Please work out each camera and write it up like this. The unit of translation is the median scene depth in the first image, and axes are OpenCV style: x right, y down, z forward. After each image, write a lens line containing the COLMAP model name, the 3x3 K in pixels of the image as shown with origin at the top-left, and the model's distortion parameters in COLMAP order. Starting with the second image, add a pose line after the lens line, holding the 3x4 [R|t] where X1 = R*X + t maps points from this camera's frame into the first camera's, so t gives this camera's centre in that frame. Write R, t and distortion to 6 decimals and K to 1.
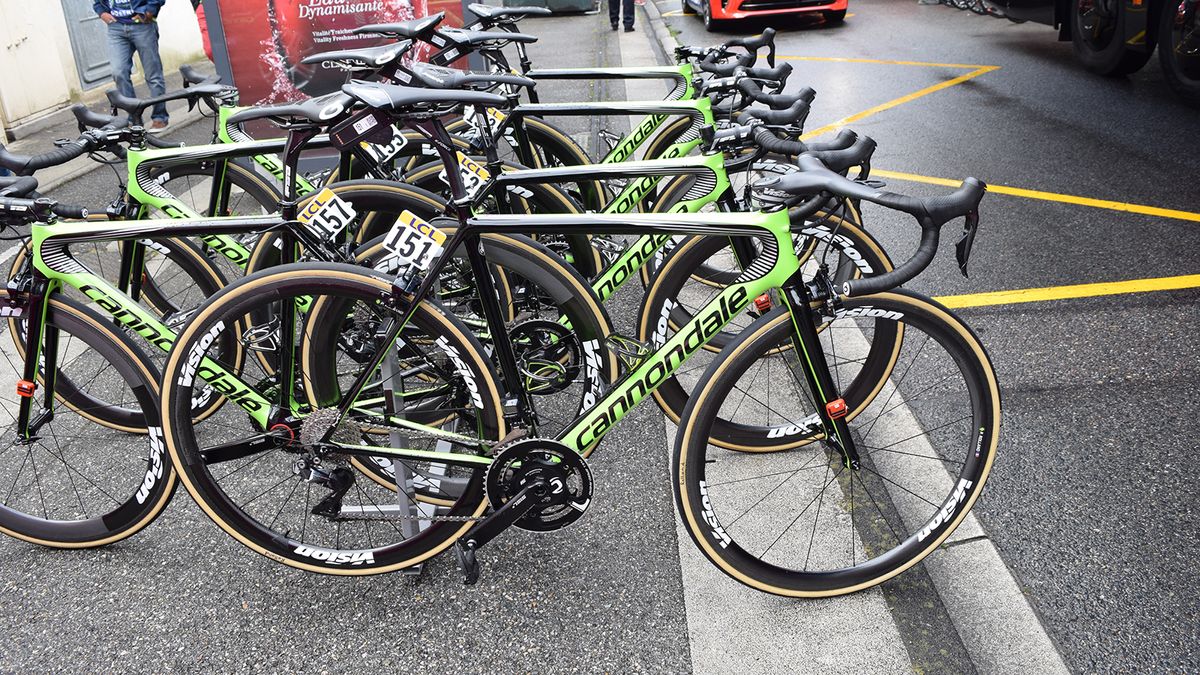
lens RADIAL K [[941.3, 0, 600.5], [0, 941.3, 278.1], [0, 0, 1]] dist [-0.089138, -0.001884]
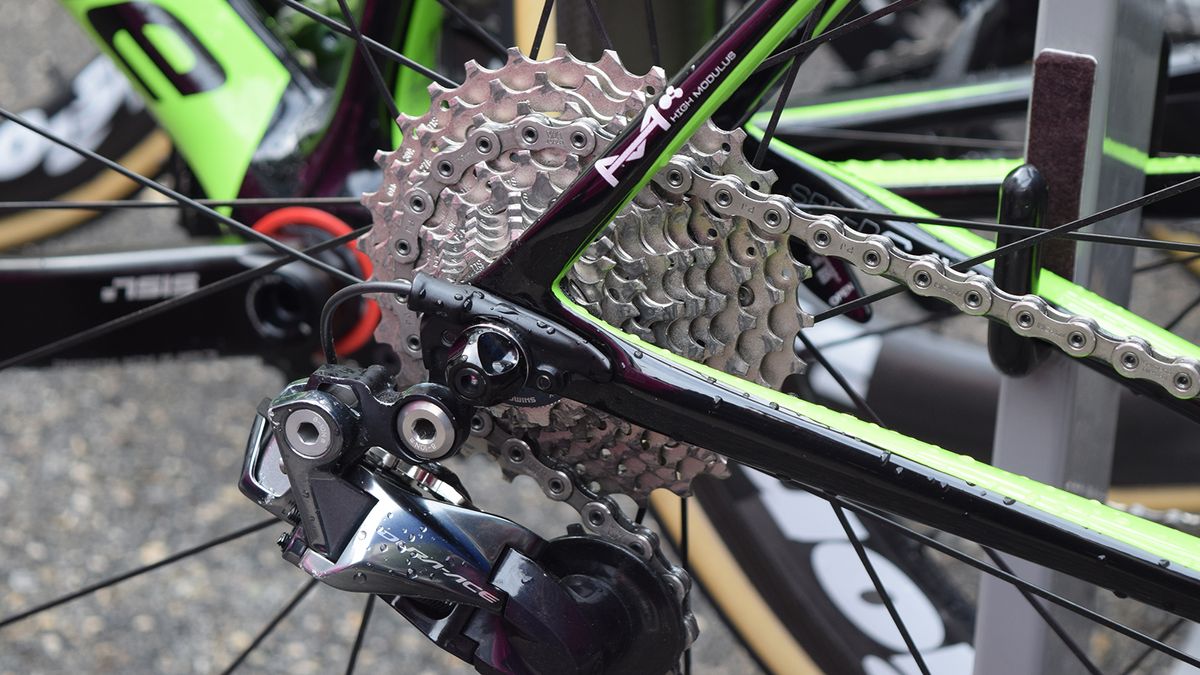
lens RADIAL K [[3053.6, 0, 681.0], [0, 3053.6, 206.5], [0, 0, 1]] dist [0.056817, -0.040836]
pose [[0.929304, 0.206807, -0.305981, -0.139956], [-0.204986, 0.978009, 0.038451, 0.132797], [0.307204, 0.026989, 0.951261, 0.567215]]
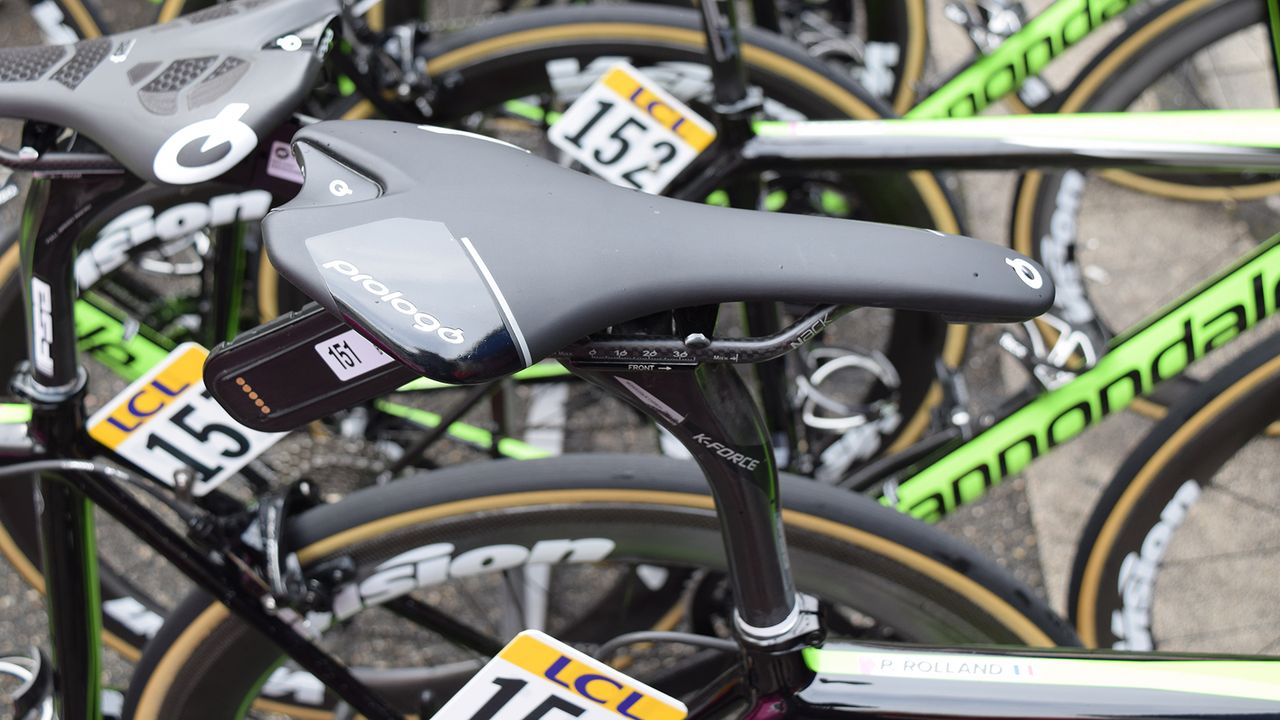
lens RADIAL K [[1609.5, 0, 639.5], [0, 1609.5, 297.2], [0, 0, 1]] dist [-0.029102, -0.043498]
pose [[0.998547, 0.053890, -0.000240, -0.162757], [-0.051667, 0.958609, 0.280000, -0.239881], [0.015320, -0.279580, 0.960000, 0.552696]]
